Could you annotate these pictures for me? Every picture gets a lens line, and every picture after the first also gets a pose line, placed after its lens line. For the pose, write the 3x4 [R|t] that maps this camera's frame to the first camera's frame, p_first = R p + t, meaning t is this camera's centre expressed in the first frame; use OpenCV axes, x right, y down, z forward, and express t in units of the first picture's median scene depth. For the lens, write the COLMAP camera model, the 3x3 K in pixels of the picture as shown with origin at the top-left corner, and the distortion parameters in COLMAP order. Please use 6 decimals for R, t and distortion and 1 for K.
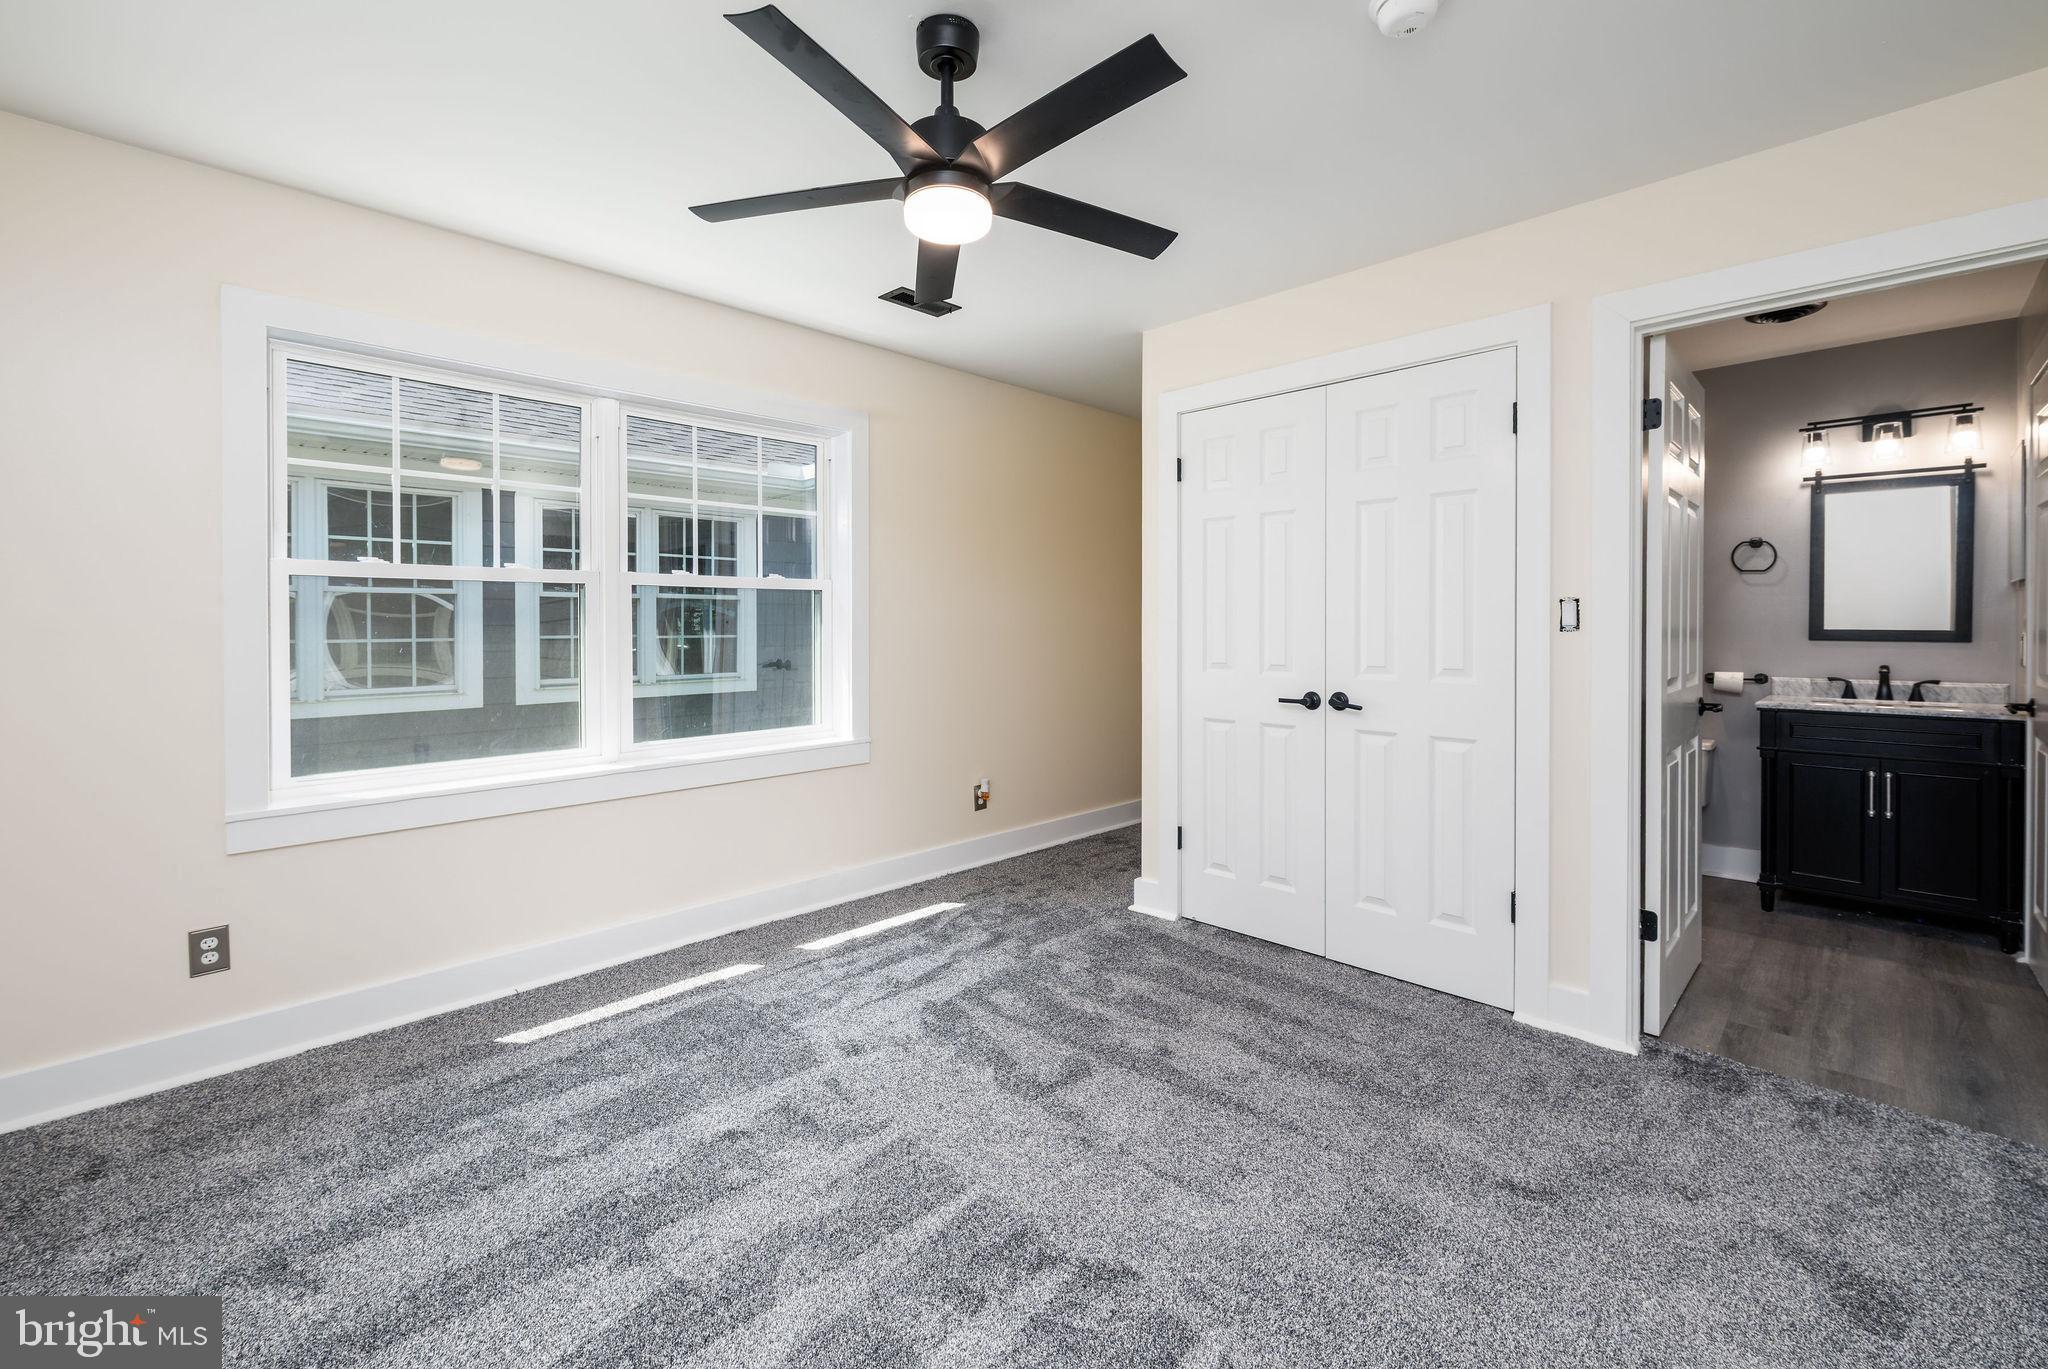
lens RADIAL K [[870.7, 0, 1030.6], [0, 870.7, 620.2], [0, 0, 1]] dist [-0.010490, -0.000199]
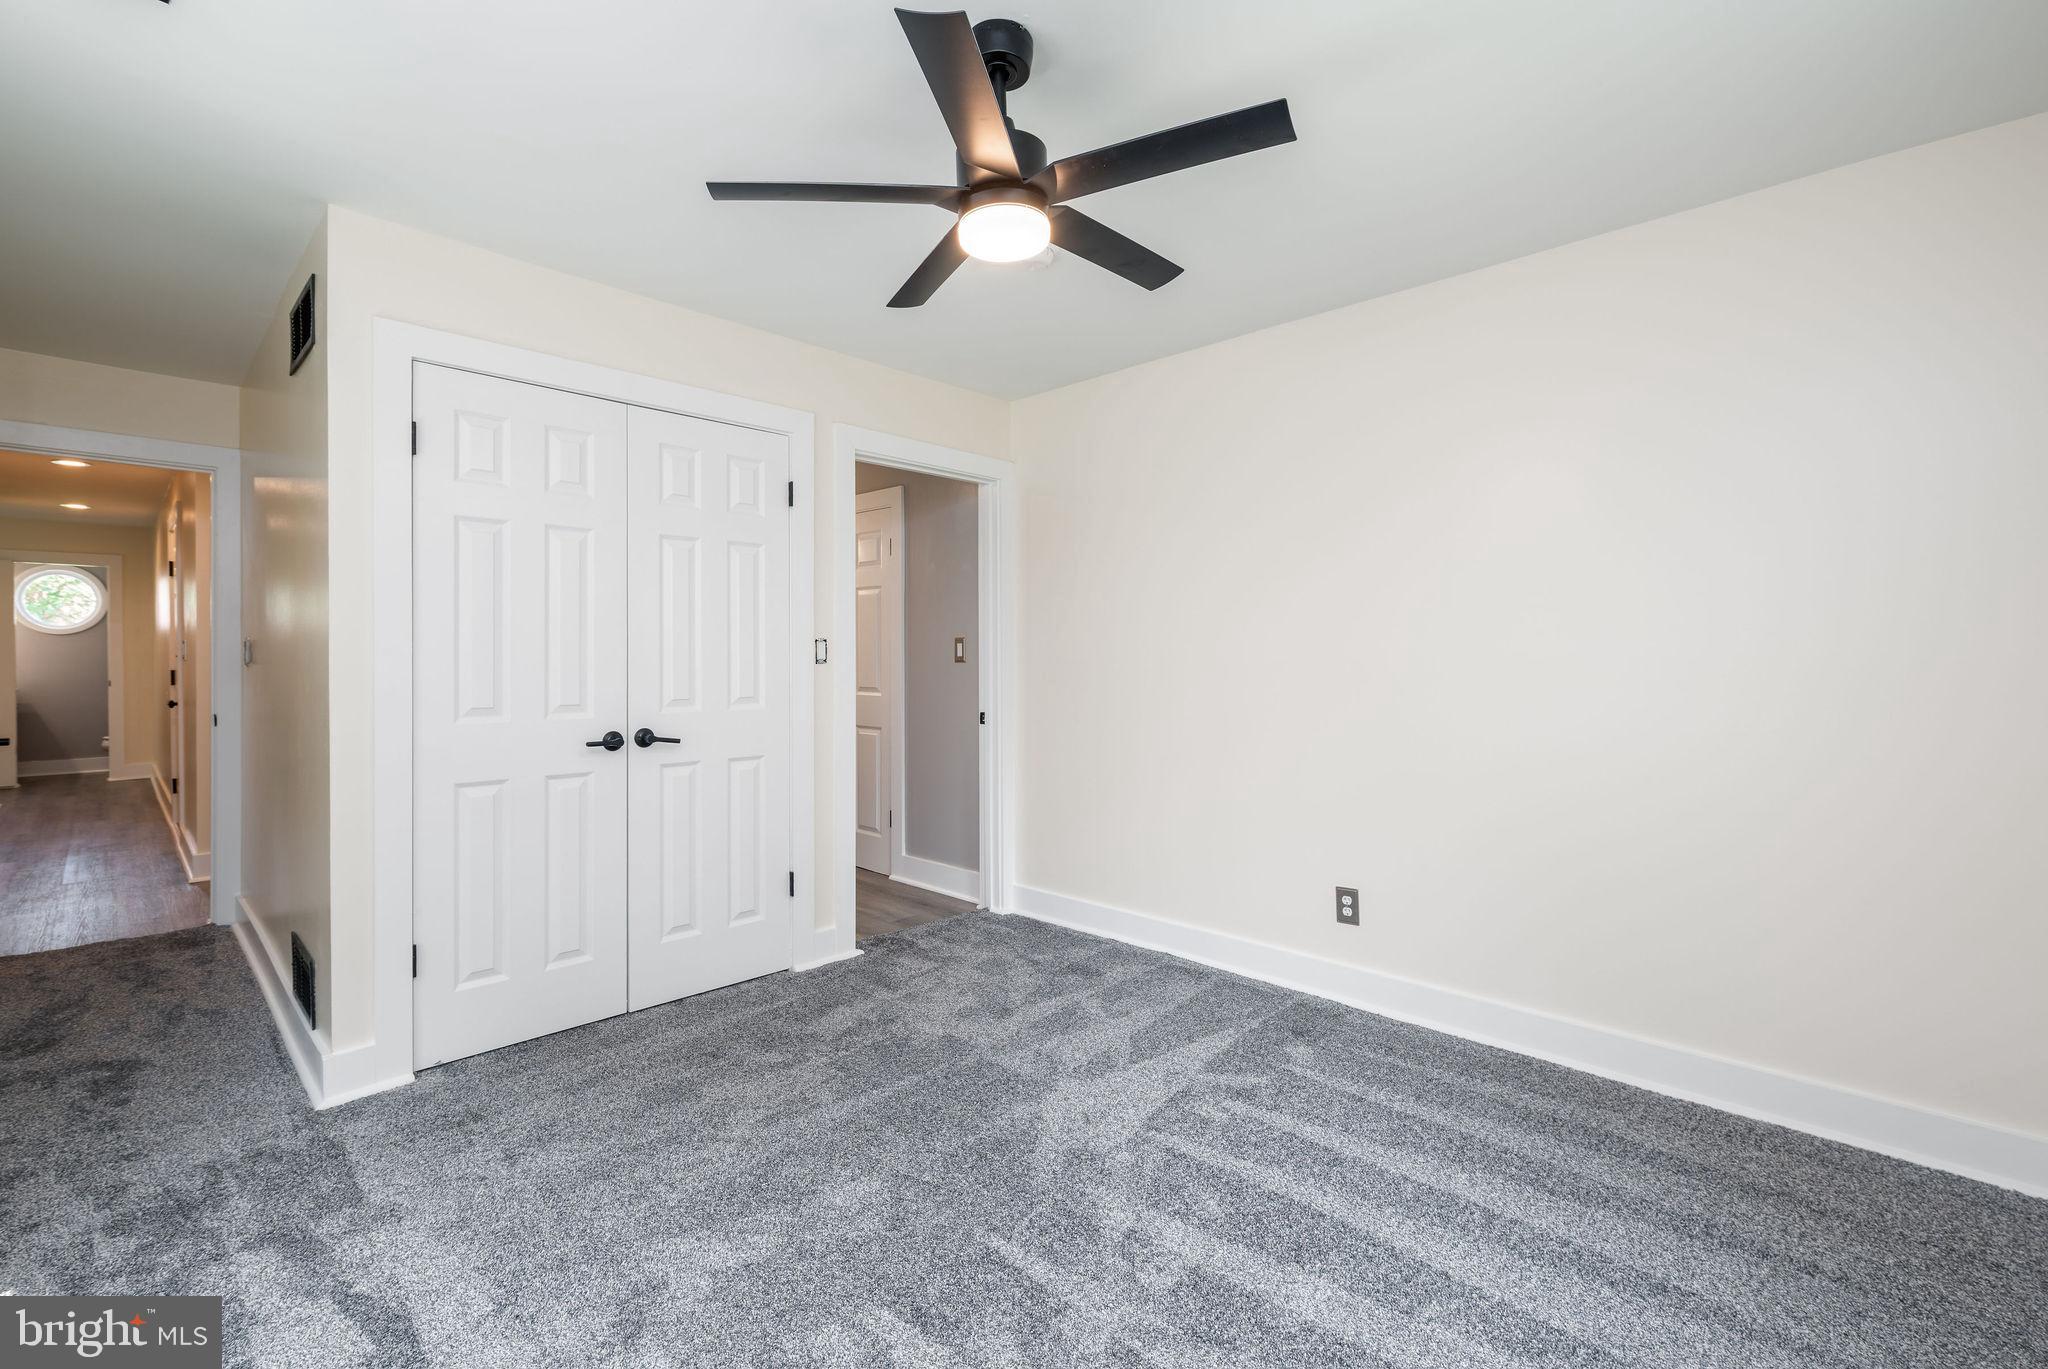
lens RADIAL K [[892.8, 0, 1001.4], [0, 892.8, 654.0], [0, 0, 1]] dist [-0.002057, 0.000077]
pose [[0.008060, 0.006911, 0.999944, -0.828974], [-0.001181, 0.999975, -0.006902, 0.008307], [-0.999967, -0.001125, 0.008068, 0.778044]]
